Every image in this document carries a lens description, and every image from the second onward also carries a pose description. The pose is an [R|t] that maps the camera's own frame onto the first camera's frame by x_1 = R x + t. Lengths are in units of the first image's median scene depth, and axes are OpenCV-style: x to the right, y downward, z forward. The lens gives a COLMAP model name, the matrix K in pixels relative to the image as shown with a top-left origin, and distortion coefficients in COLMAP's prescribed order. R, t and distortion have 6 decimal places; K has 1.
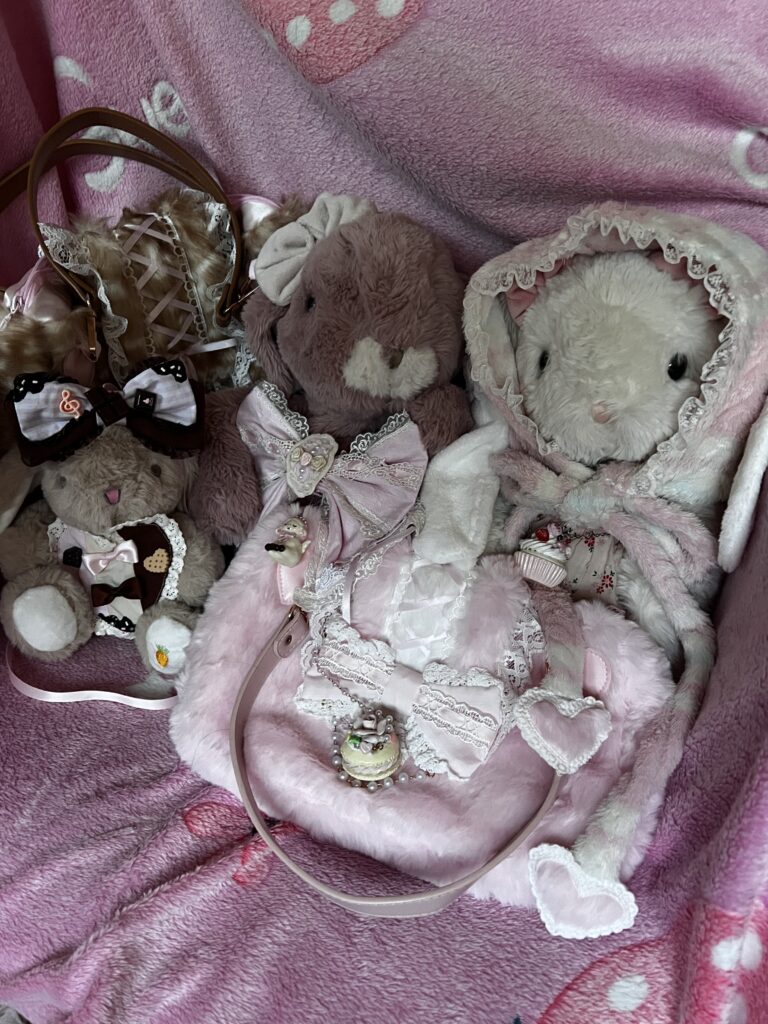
lens RADIAL K [[782.8, 0, 383.8], [0, 782.8, 537.3], [0, 0, 1]] dist [0.062664, -0.130920]
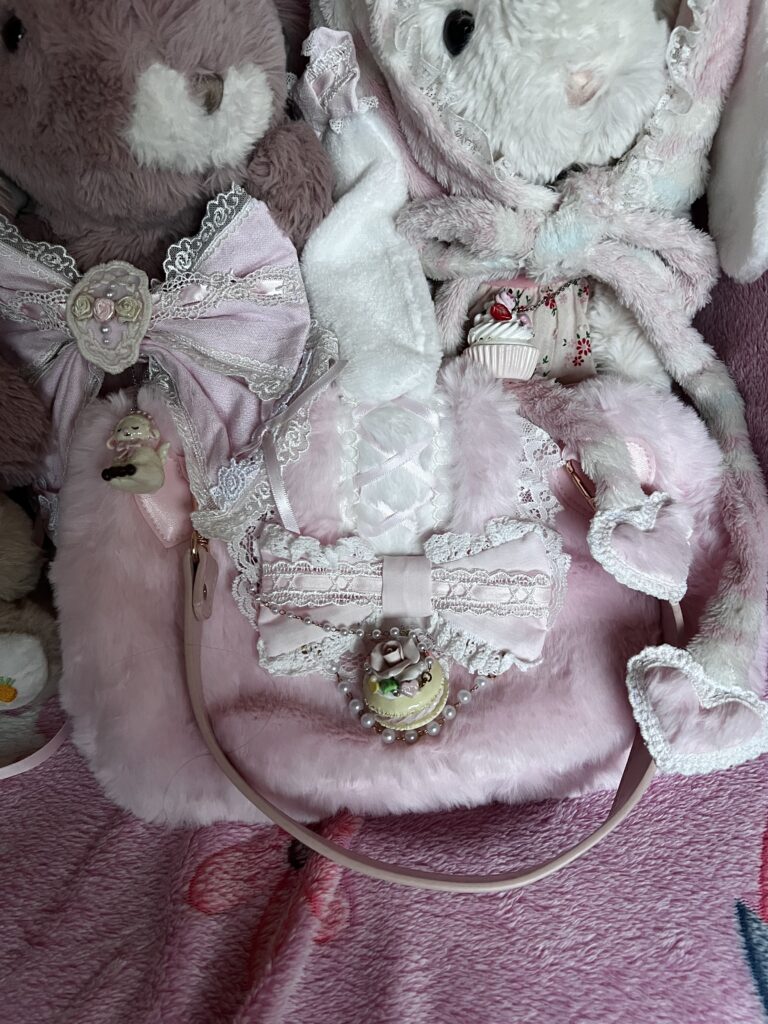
lens RADIAL K [[782.8, 0, 383.8], [0, 782.8, 537.3], [0, 0, 1]] dist [0.062664, -0.130920]
pose [[0.861395, -0.387977, 0.327830, -0.197329], [0.306763, 0.911785, 0.273030, -0.042430], [-0.404839, -0.134621, 0.904424, 0.362987]]
